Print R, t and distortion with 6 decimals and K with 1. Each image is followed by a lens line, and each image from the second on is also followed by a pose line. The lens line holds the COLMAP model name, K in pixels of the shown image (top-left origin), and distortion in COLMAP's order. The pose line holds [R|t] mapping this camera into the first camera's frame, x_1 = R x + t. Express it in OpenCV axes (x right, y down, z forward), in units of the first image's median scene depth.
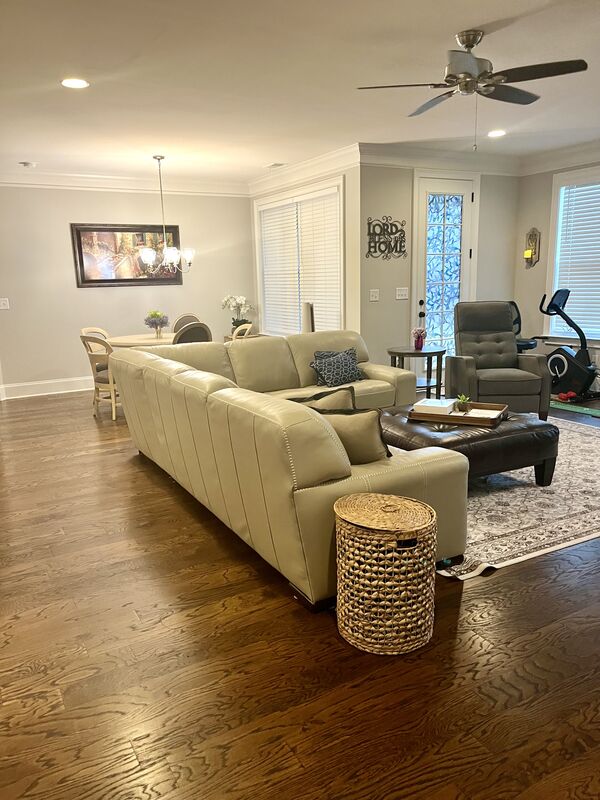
lens RADIAL K [[604.5, 0, 299.6], [0, 604.5, 402.7], [0, 0, 1]] dist [0.010860, -0.003165]
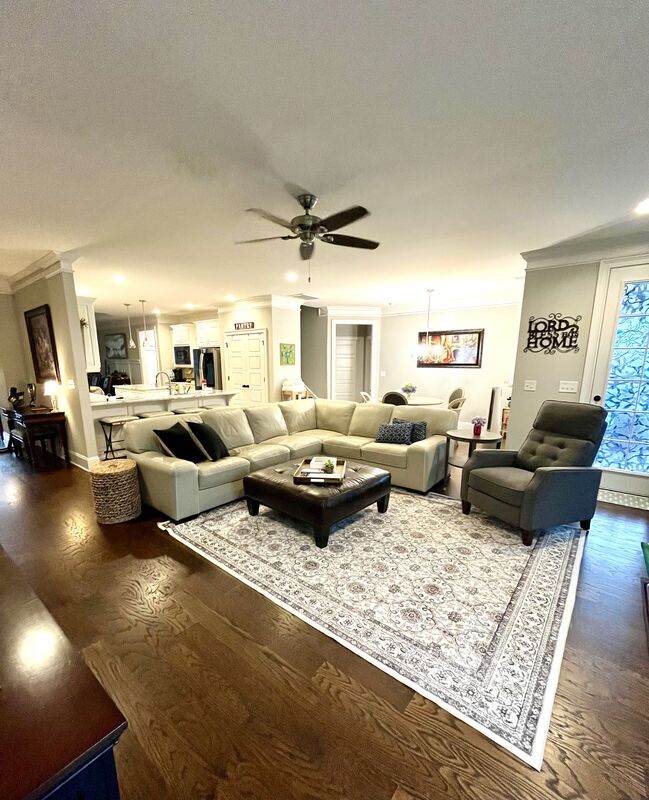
lens RADIAL K [[354.3, 0, 327.0], [0, 354.3, 431.2], [0, 0, 1]] dist [0.000824, 0.000126]
pose [[0.376949, 0.207306, -0.902737, 0.594341], [-0.202572, 0.969488, 0.138048, -0.112018], [0.903811, 0.130833, 0.407442, 0.409331]]
